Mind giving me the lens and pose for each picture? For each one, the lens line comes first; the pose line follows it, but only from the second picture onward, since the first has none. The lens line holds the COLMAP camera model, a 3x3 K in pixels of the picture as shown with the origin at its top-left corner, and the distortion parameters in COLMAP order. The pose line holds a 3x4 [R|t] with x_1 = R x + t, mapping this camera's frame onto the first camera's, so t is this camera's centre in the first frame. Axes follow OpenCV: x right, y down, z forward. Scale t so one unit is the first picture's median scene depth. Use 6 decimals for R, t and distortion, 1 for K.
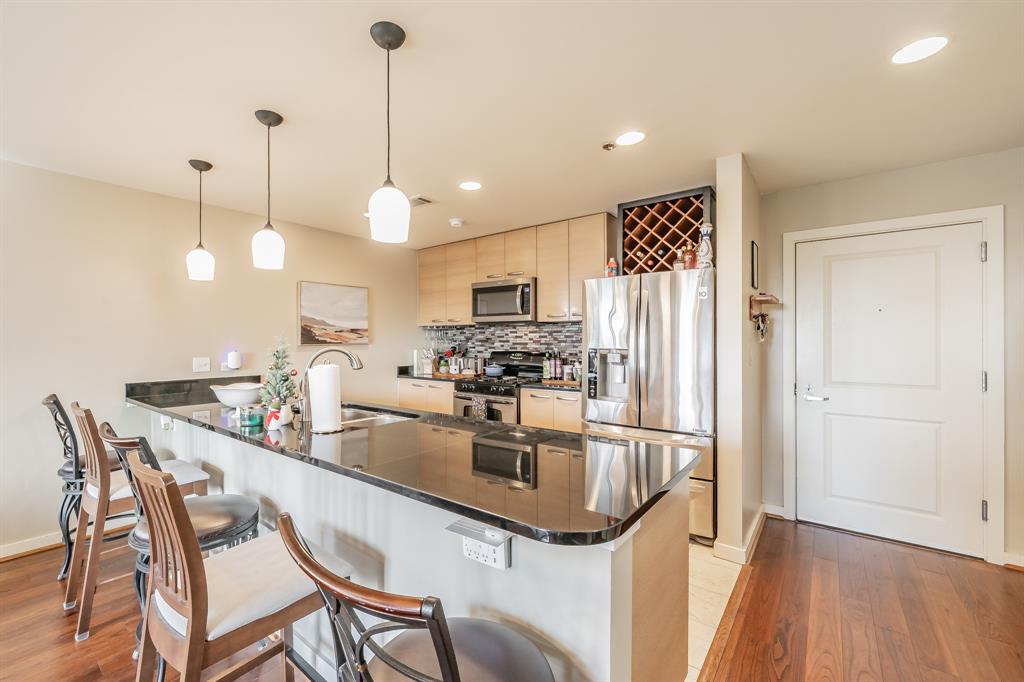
lens RADIAL K [[431.6, 0, 503.7], [0, 431.6, 339.3], [0, 0, 1]] dist [0.001704, 0.000045]
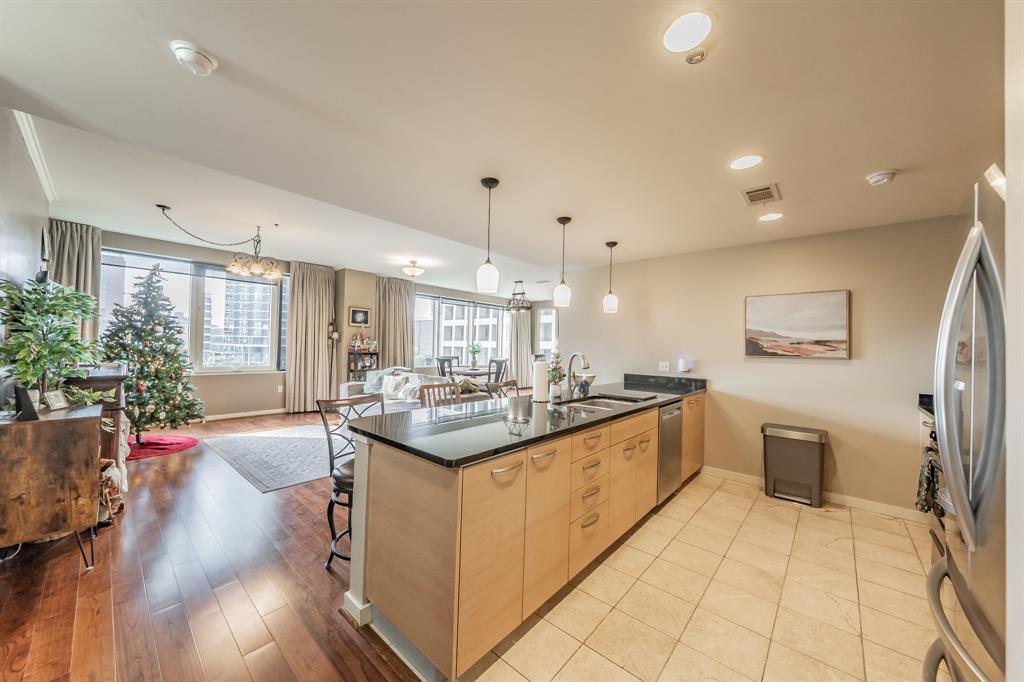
lens RADIAL K [[365.0, 0, 503.6], [0, 365.0, 339.3], [0, 0, 1]] dist [-0.003177, 0.000222]
pose [[-0.093762, -0.018830, -0.995417, 0.445047], [-0.020884, 0.999638, -0.016942, -0.000607], [0.995376, 0.019200, -0.094122, 0.432224]]
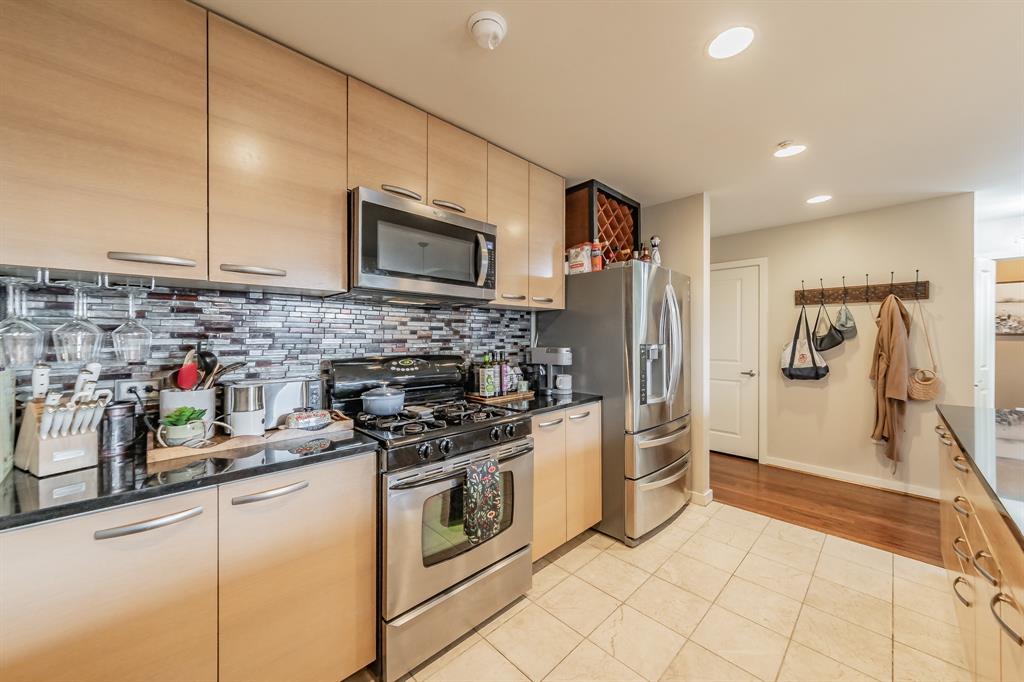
lens RADIAL K [[365.0, 0, 520.9], [0, 365.0, 337.4], [0, 0, 1]] dist [-0.003177, 0.000222]
pose [[0.150395, 0.002057, 0.988624, -0.385436], [-0.002825, 0.999995, -0.001650, 0.006778], [-0.988622, -0.002544, 0.150400, 0.825614]]
